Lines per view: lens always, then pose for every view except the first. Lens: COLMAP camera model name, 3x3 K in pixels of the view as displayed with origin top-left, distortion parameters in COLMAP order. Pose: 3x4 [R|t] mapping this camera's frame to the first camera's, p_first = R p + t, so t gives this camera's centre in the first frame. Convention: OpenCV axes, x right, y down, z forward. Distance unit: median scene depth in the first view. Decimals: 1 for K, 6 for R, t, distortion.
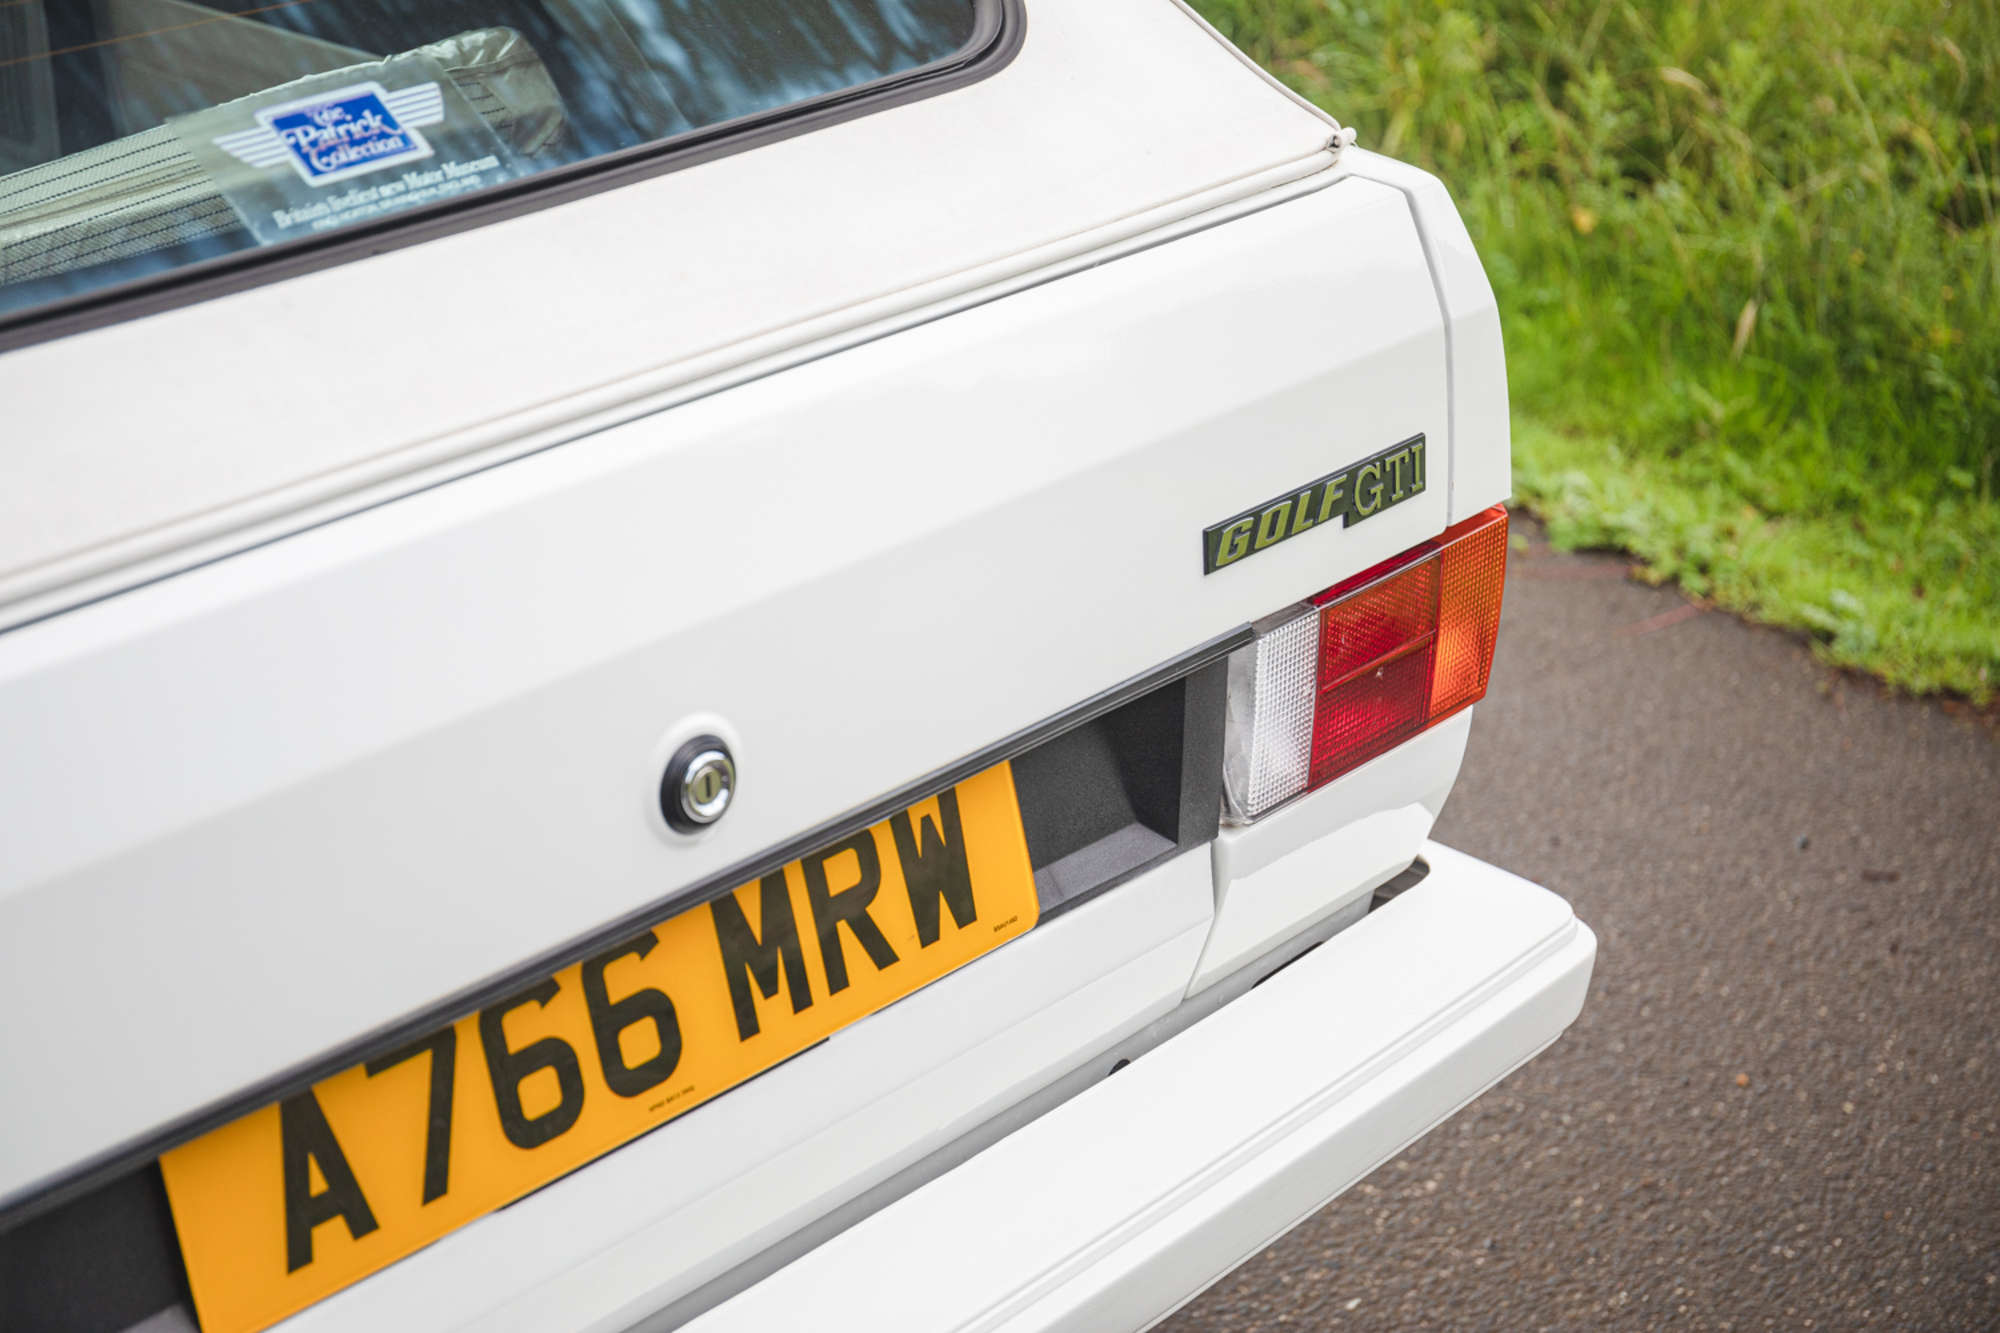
lens RADIAL K [[3672.5, 0, 1000.8], [0, 3672.5, 669.2], [0, 0, 1]] dist [0.106444, 0.000000]
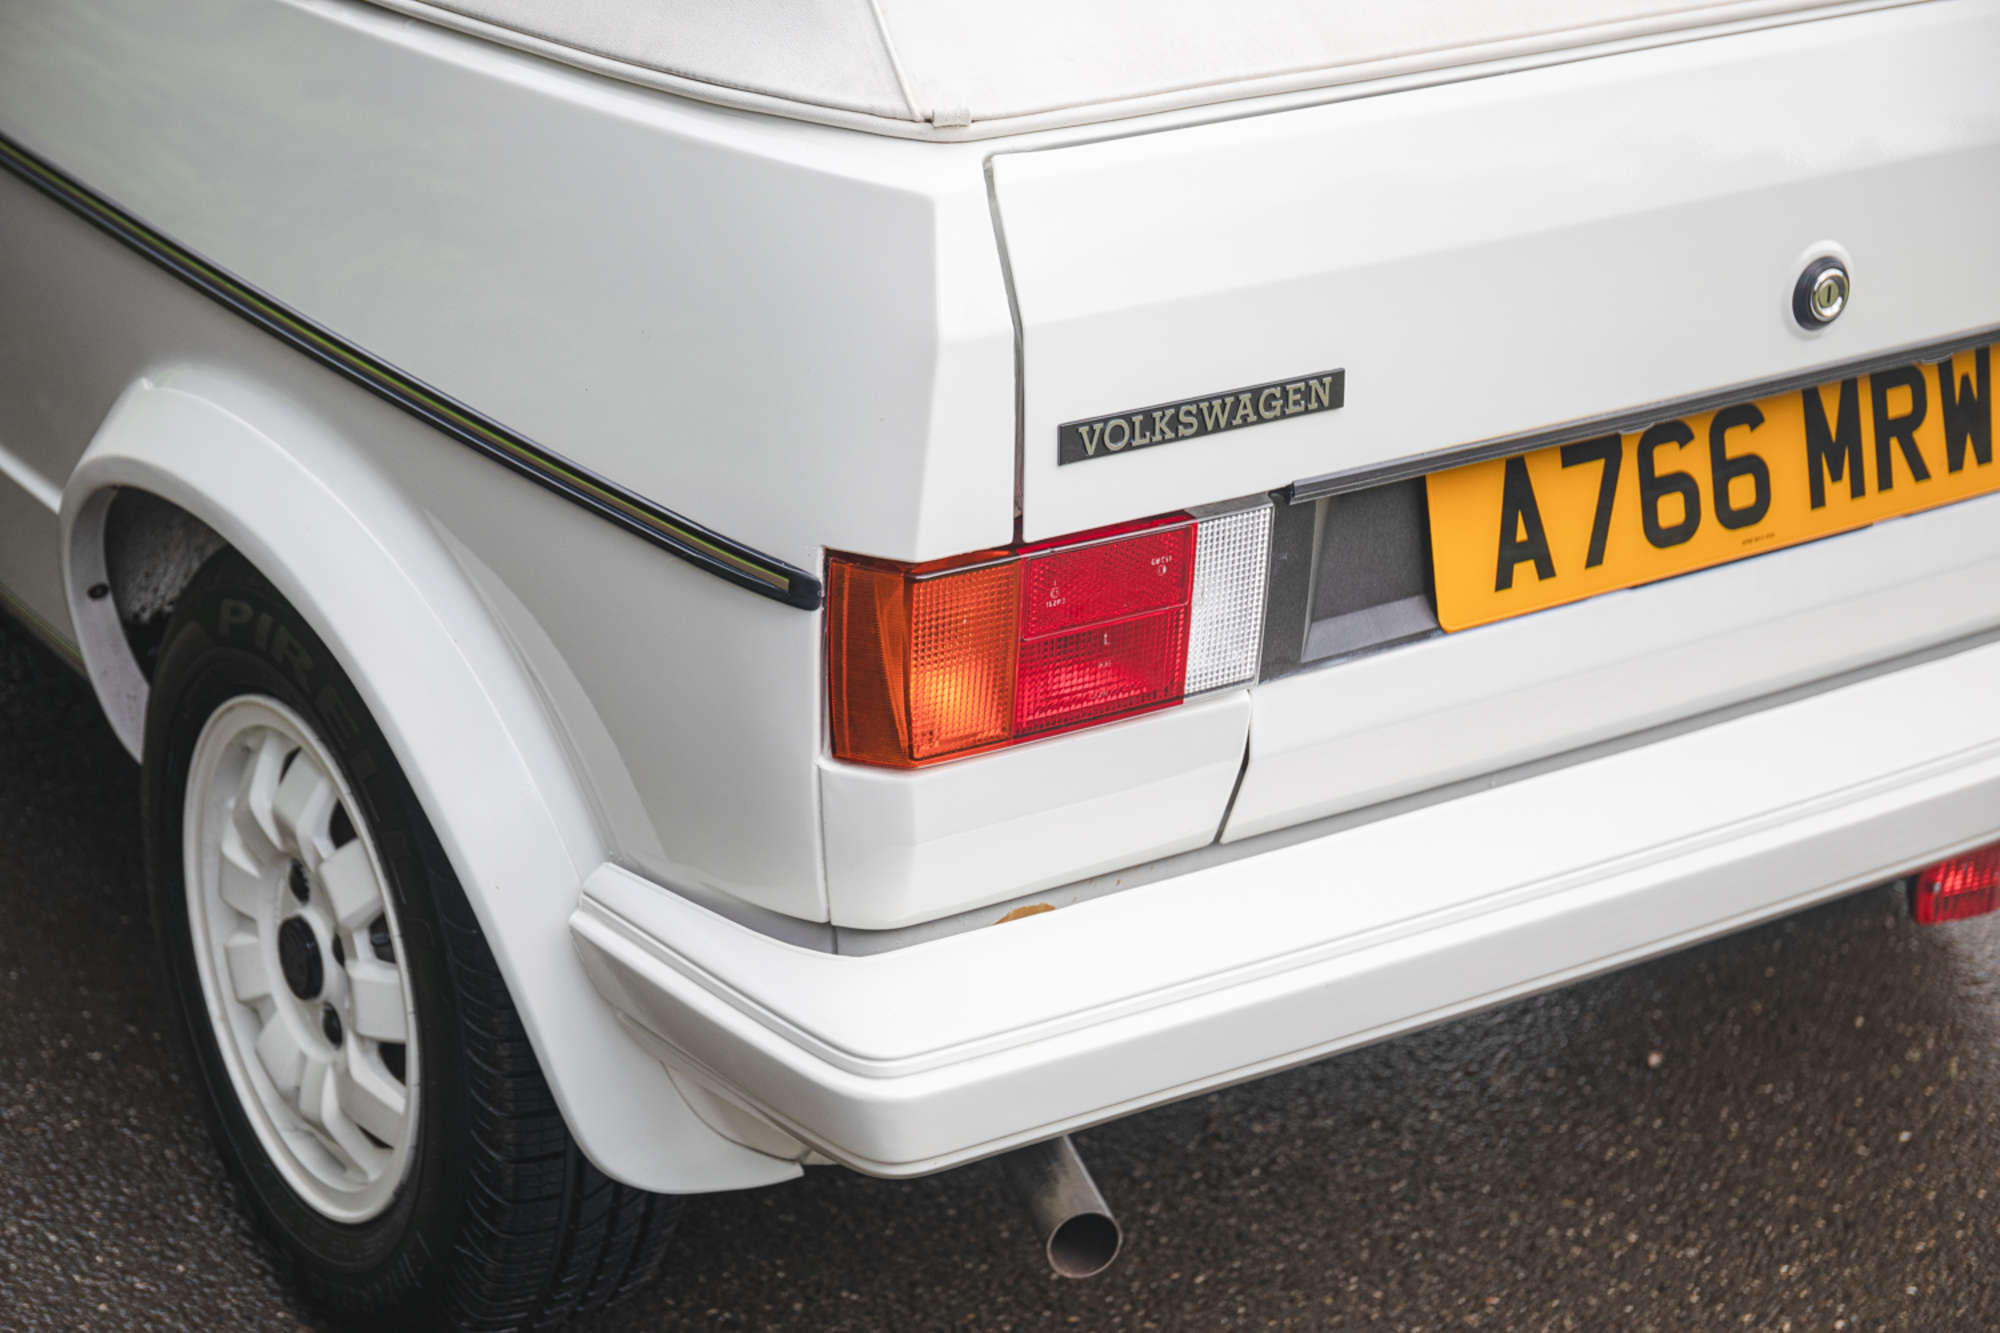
lens RADIAL K [[3673.9, 0, 1004.8], [0, 3673.9, 668.7], [0, 0, 1]] dist [0.111296, 0.000000]
pose [[0.971624, 0.121063, -0.203199, -0.070393], [-0.120993, 0.992571, 0.012819, 0.165289], [0.203241, 0.012130, 0.979054, -0.359341]]
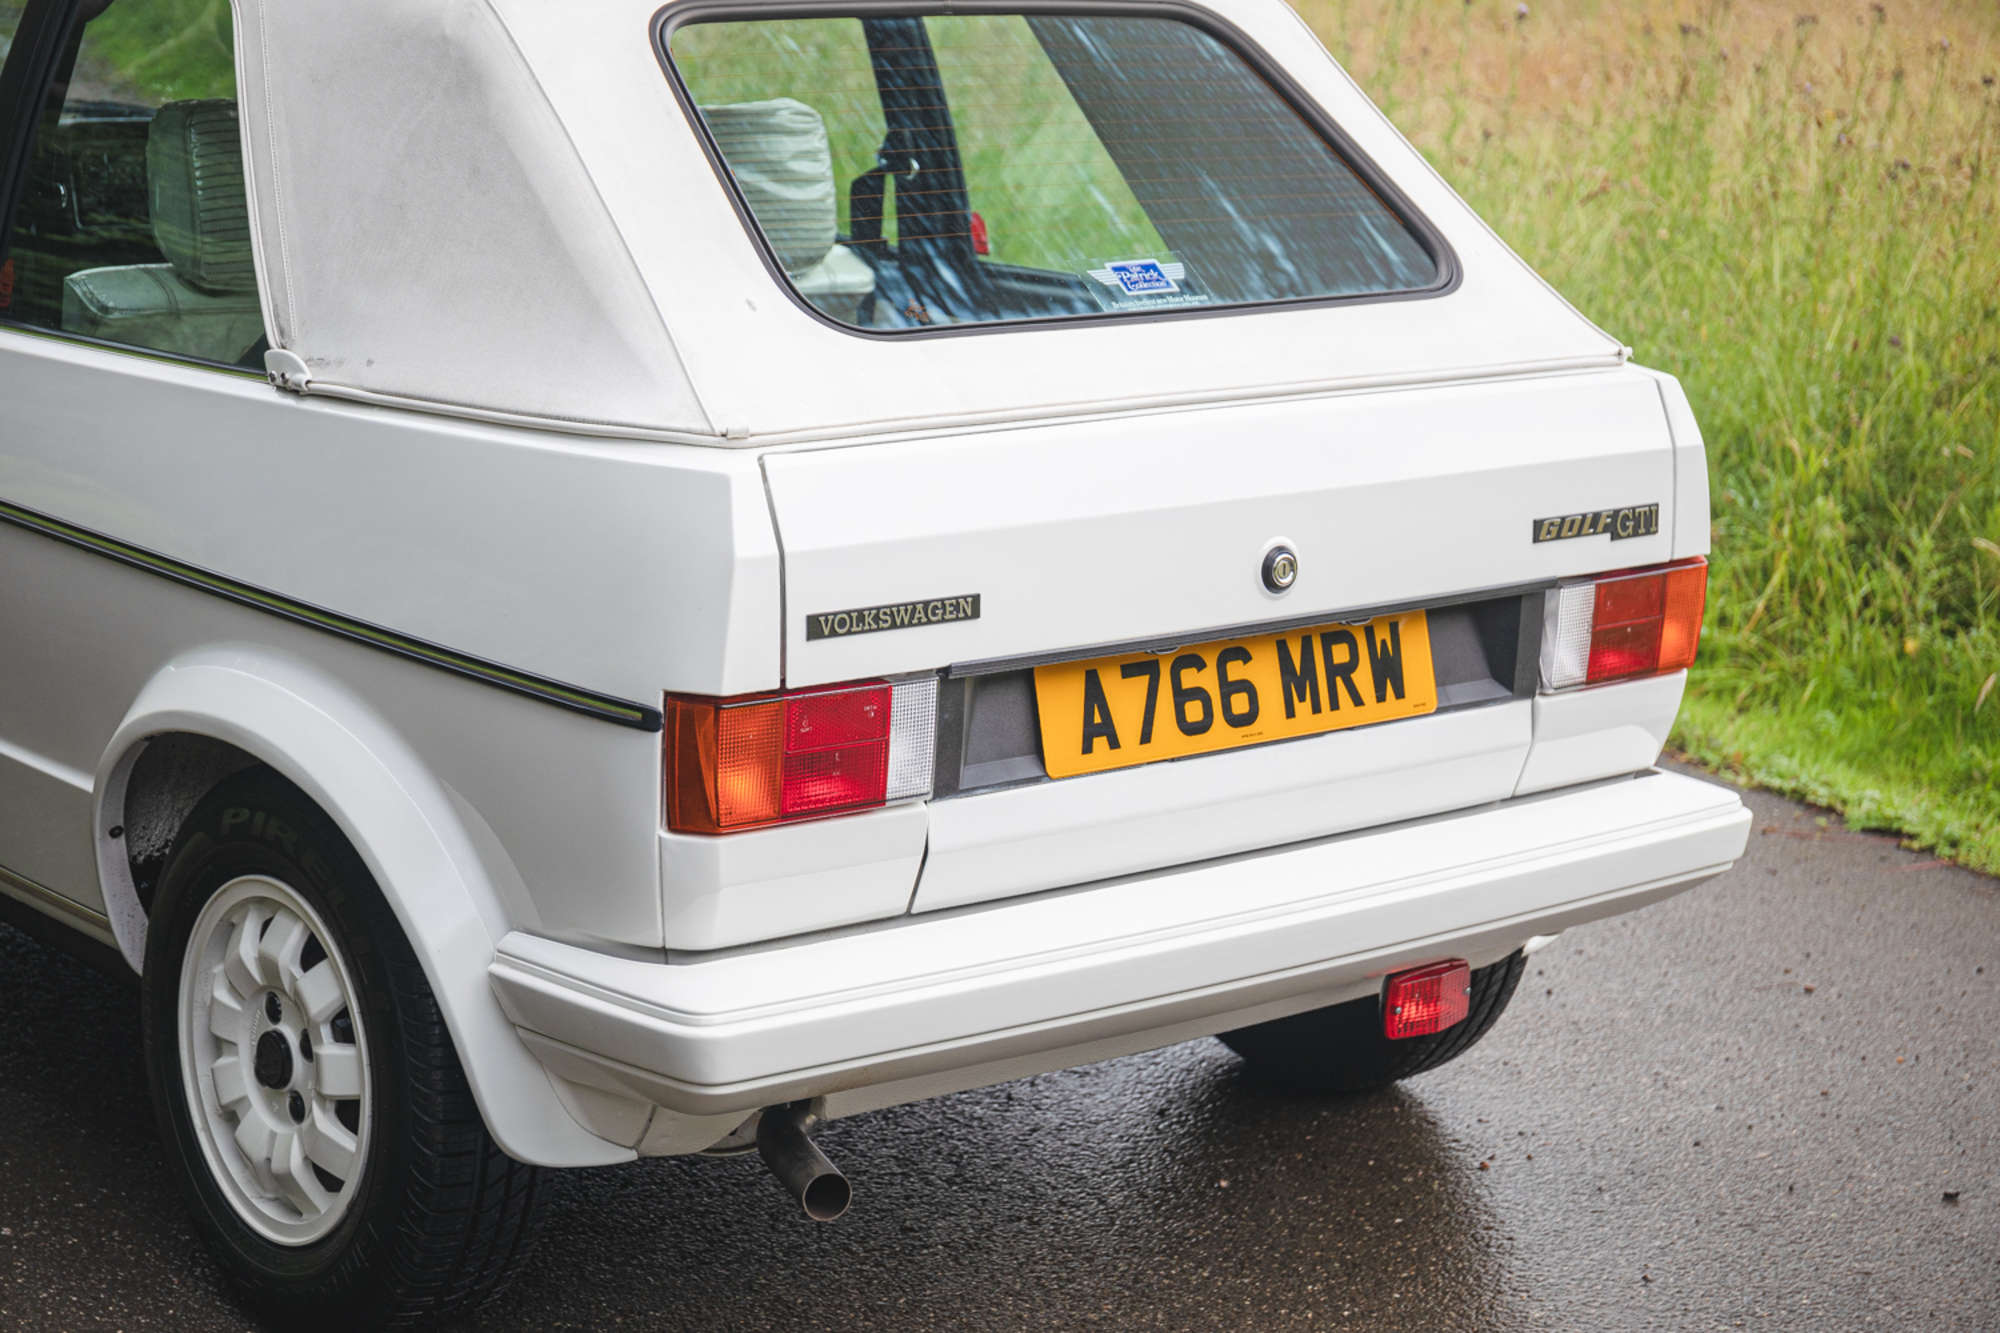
lens RADIAL K [[3900.2, 0, 1002.8], [0, 3900.2, 674.3], [0, 0, 1]] dist [0.139763, 0.000000]
pose [[0.989088, 0.066129, -0.131651, 0.055367], [-0.089738, 0.979125, -0.182375, 0.458748], [0.116843, 0.192199, 0.974375, -1.090344]]
